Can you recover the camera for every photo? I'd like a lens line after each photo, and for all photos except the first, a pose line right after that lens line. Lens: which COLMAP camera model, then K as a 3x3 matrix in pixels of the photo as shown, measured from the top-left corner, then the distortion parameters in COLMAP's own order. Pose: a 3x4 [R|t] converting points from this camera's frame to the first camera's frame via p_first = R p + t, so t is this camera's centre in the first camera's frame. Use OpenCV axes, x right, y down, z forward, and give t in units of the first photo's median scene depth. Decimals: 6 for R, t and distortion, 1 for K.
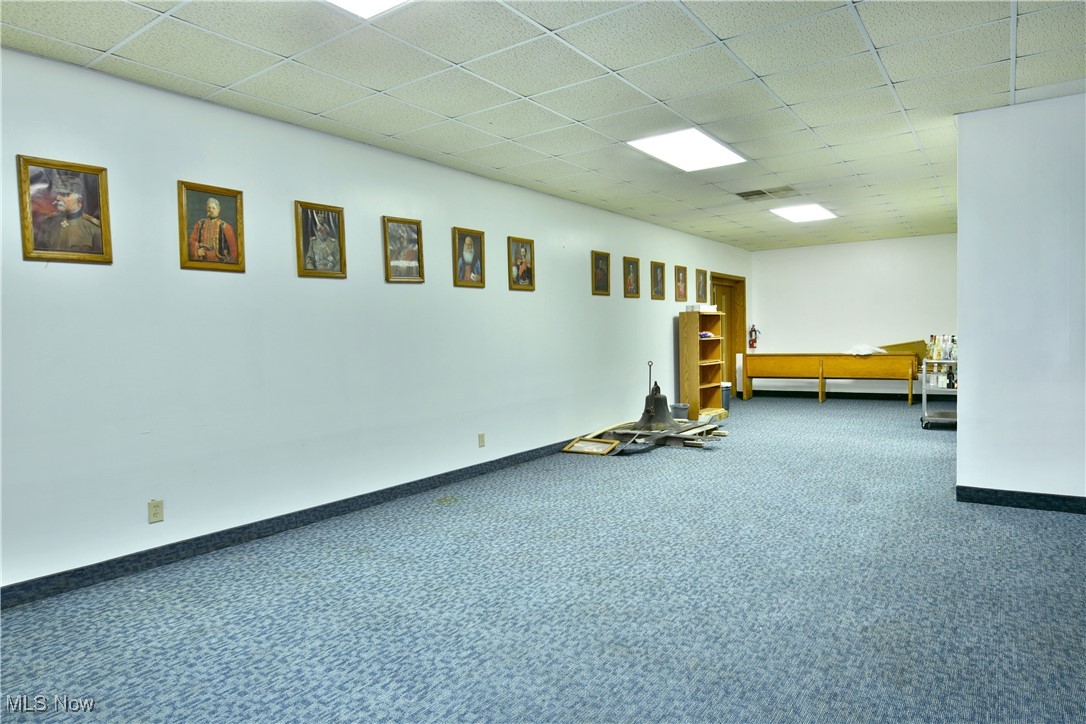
lens RADIAL K [[667.2, 0, 541.1], [0, 667.2, 368.5], [0, 0, 1]] dist [-0.017958, -0.002748]
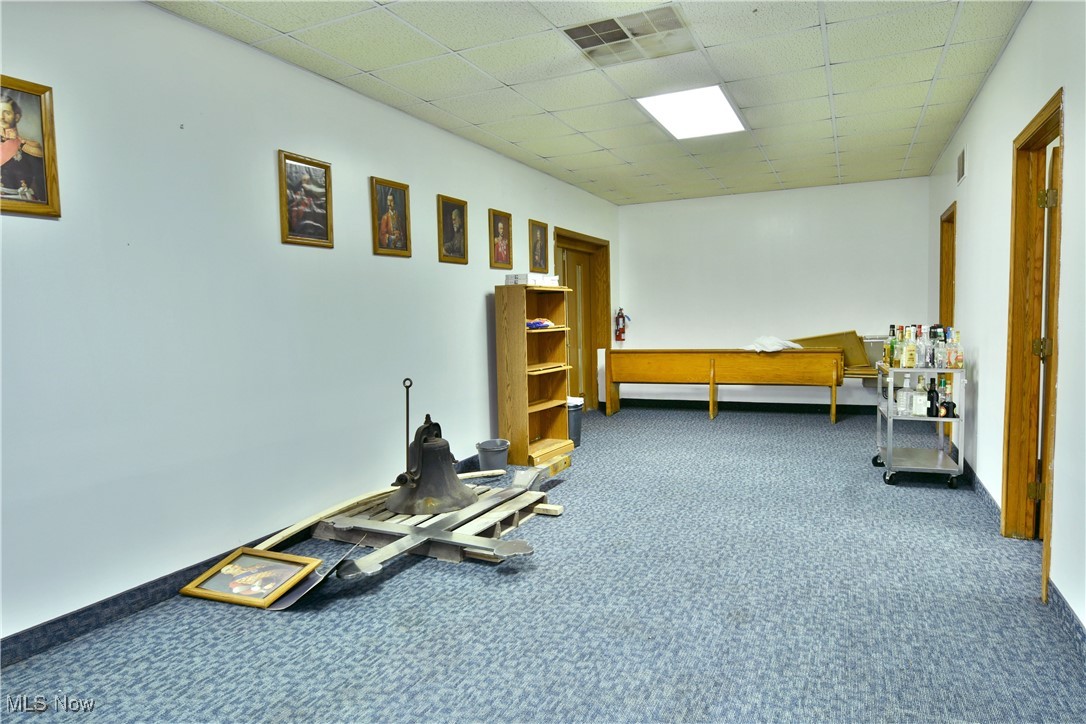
lens RADIAL K [[667.2, 0, 542.6], [0, 667.2, 362.7], [0, 0, 1]] dist [-0.017958, -0.002748]
pose [[0.984828, -0.009827, 0.173256, 0.139418], [0.007154, 0.999846, 0.016042, -0.023855], [-0.173387, -0.014559, 0.984746, 0.385639]]
